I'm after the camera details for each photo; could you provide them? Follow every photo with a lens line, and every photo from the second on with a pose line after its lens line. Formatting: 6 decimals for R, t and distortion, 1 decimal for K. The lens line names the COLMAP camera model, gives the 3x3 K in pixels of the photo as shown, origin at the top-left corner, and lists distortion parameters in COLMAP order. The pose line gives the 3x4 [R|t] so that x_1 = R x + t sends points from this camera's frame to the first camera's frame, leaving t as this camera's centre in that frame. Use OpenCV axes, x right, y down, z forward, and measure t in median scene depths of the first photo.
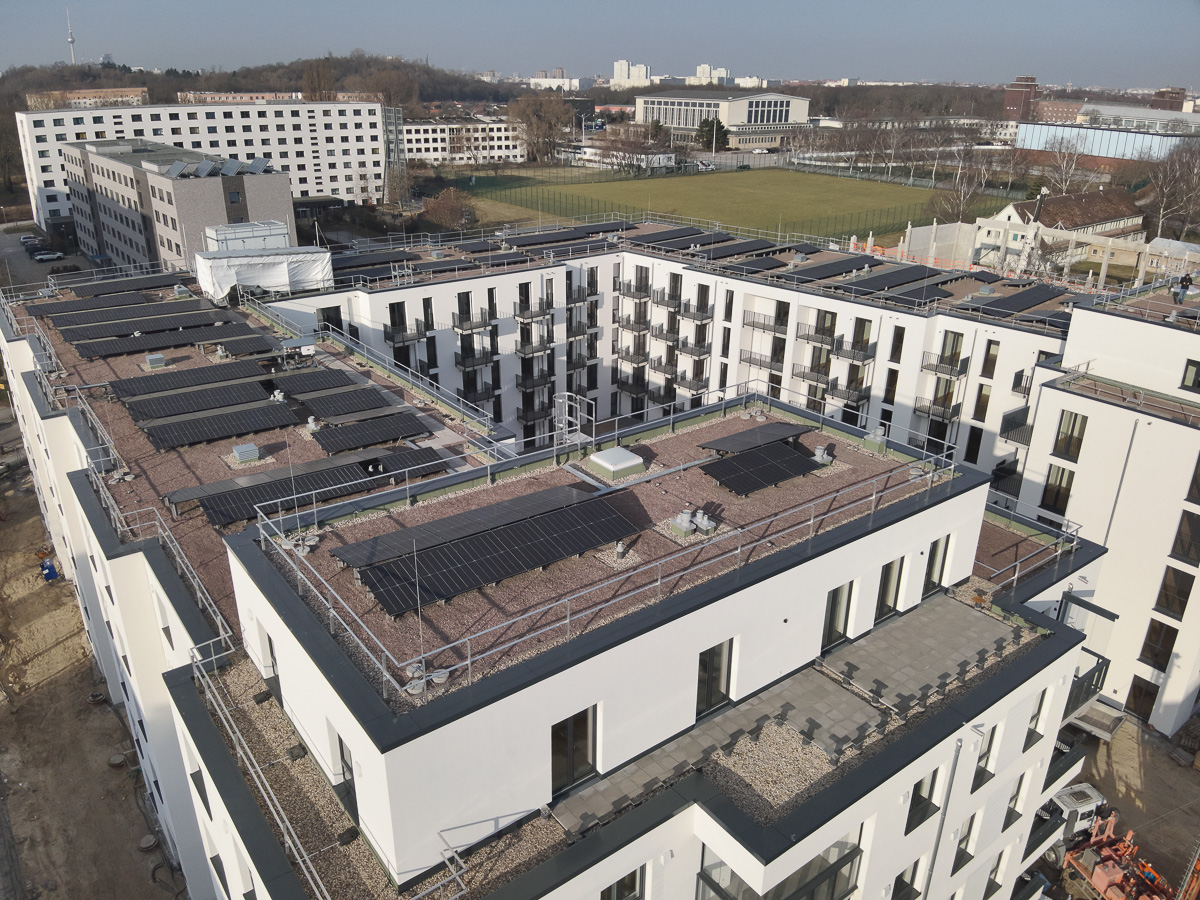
lens RADIAL K [[871.0, 0, 594.6], [0, 871.0, 459.4], [0, 0, 1]] dist [0.091501, -0.177897]
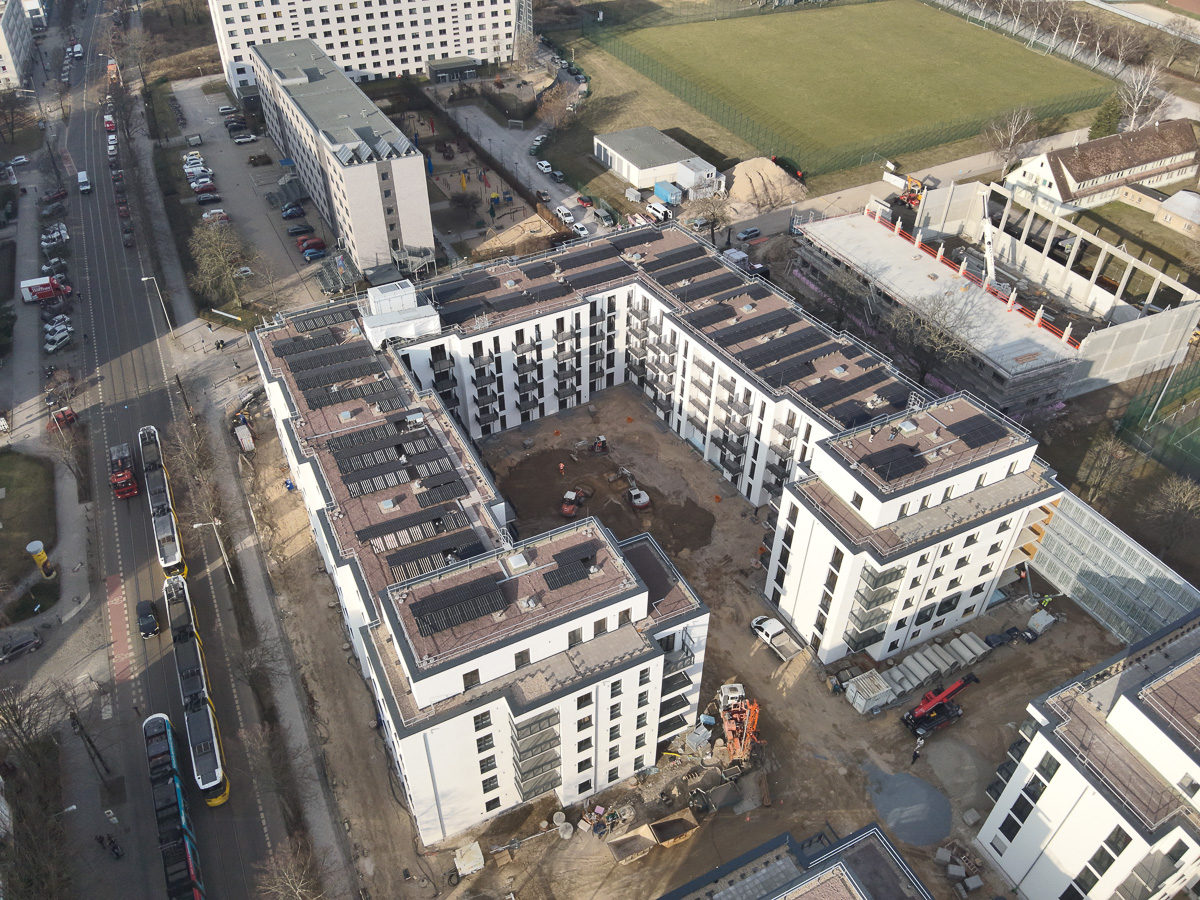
lens RADIAL K [[871.0, 0, 598.4], [0, 871.0, 456.4], [0, 0, 1]] dist [0.091501, -0.177897]
pose [[0.984051, 0.114281, -0.136322, 0.095279], [-0.071141, 0.955215, 0.287235, -0.174738], [0.163043, -0.272956, 0.948110, -0.223971]]
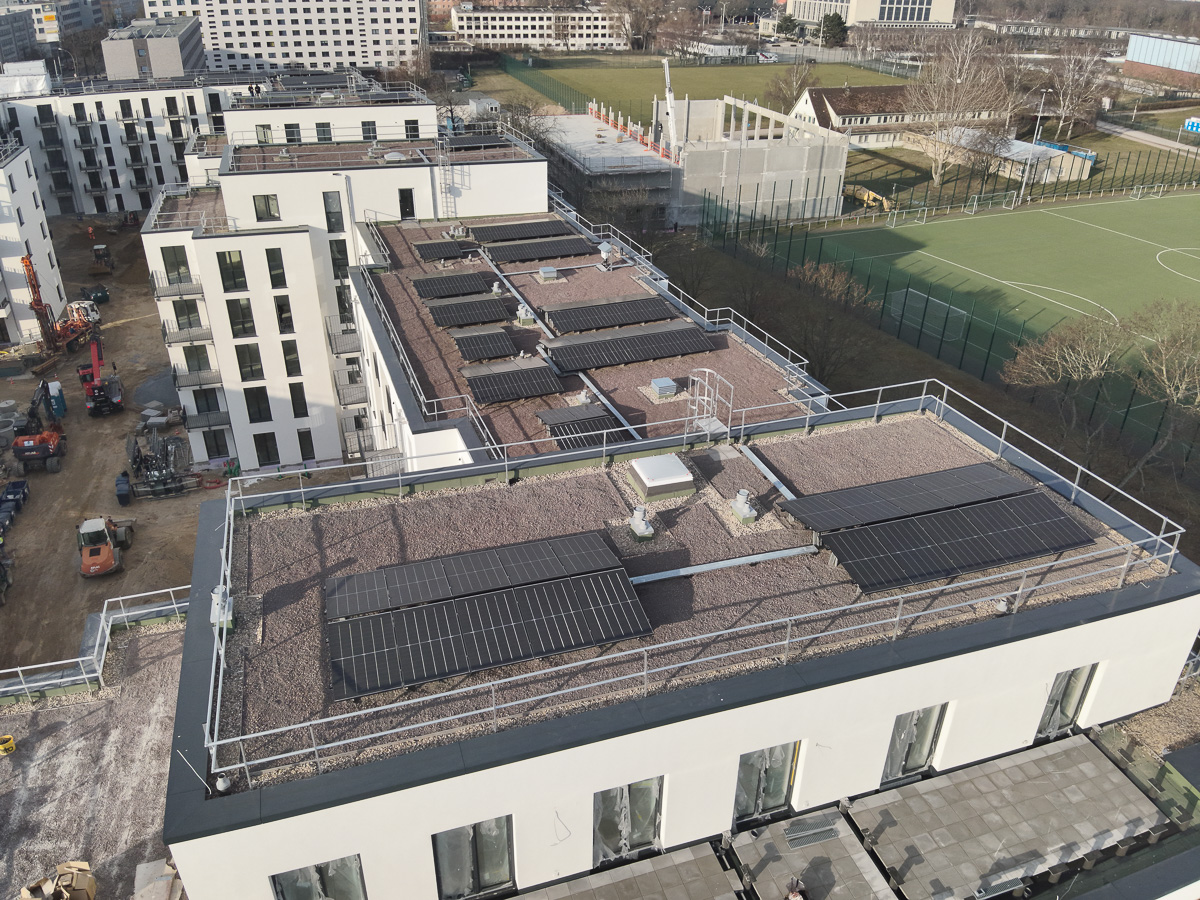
lens RADIAL K [[871.0, 0, 599.4], [0, 871.0, 453.1], [0, 0, 1]] dist [0.091501, -0.177897]
pose [[0.947113, 0.159489, -0.278461, 0.527835], [-0.133109, 0.984829, 0.111329, 0.070547], [0.291992, -0.068376, 0.953974, -0.166936]]
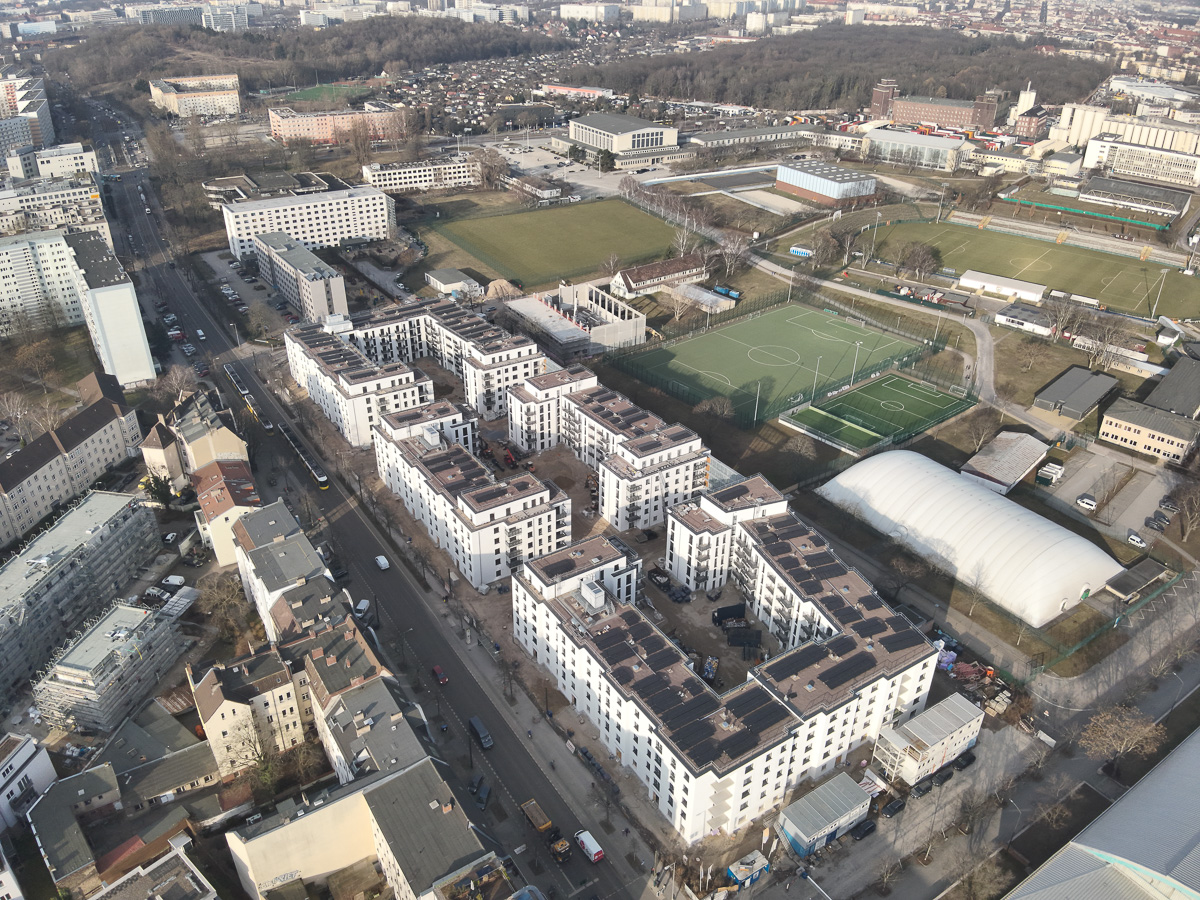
lens RADIAL K [[871.0, 0, 609.3], [0, 871.0, 455.4], [0, 0, 1]] dist [0.091501, -0.177897]
pose [[0.998730, 0.032931, -0.038124, 0.483817], [-0.028549, 0.993493, 0.110257, -0.029483], [0.041507, -0.109028, 0.993172, -1.399140]]
